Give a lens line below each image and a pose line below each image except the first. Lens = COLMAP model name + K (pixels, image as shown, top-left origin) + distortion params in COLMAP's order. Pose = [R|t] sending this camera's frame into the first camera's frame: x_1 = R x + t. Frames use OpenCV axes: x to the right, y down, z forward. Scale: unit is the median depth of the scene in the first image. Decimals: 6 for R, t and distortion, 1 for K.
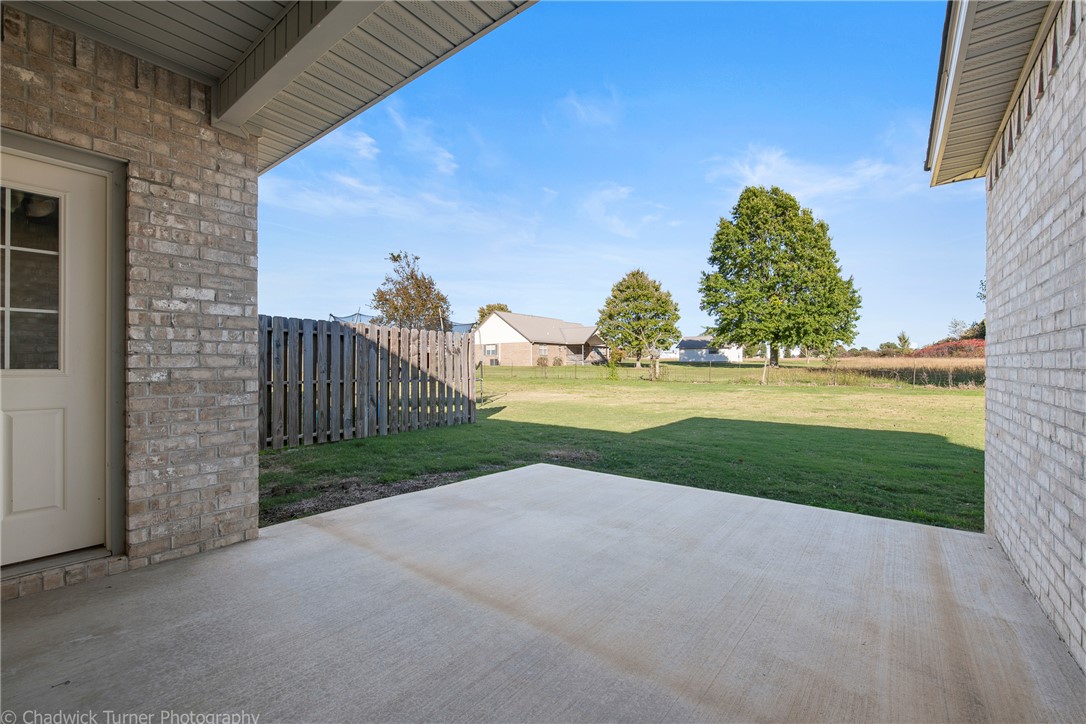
lens RADIAL K [[454.8, 0, 537.8], [0, 454.8, 366.7], [0, 0, 1]] dist [0.002503, 0.000107]
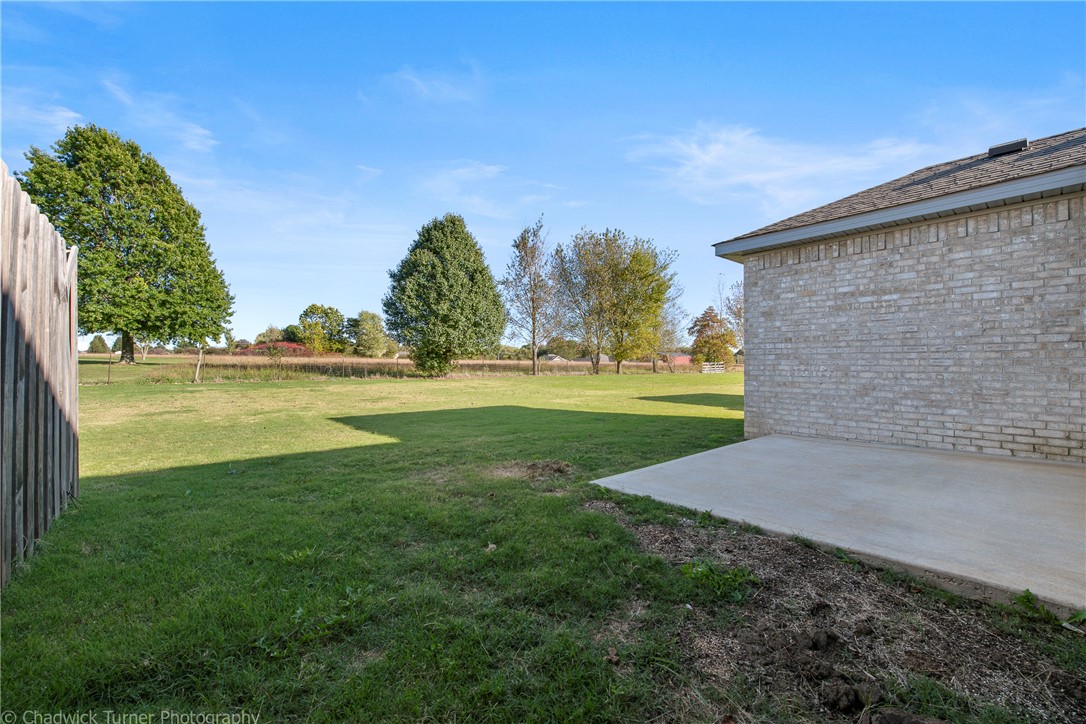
lens RADIAL K [[431.5, 0, 538.2], [0, 431.5, 360.3], [0, 0, 1]] dist [-0.004687, -0.000679]
pose [[0.194021, 0.010490, 0.980941, -0.103400], [-0.000385, 0.999944, -0.010618, 0.004065], [-0.980997, 0.001683, 0.194014, 0.145046]]
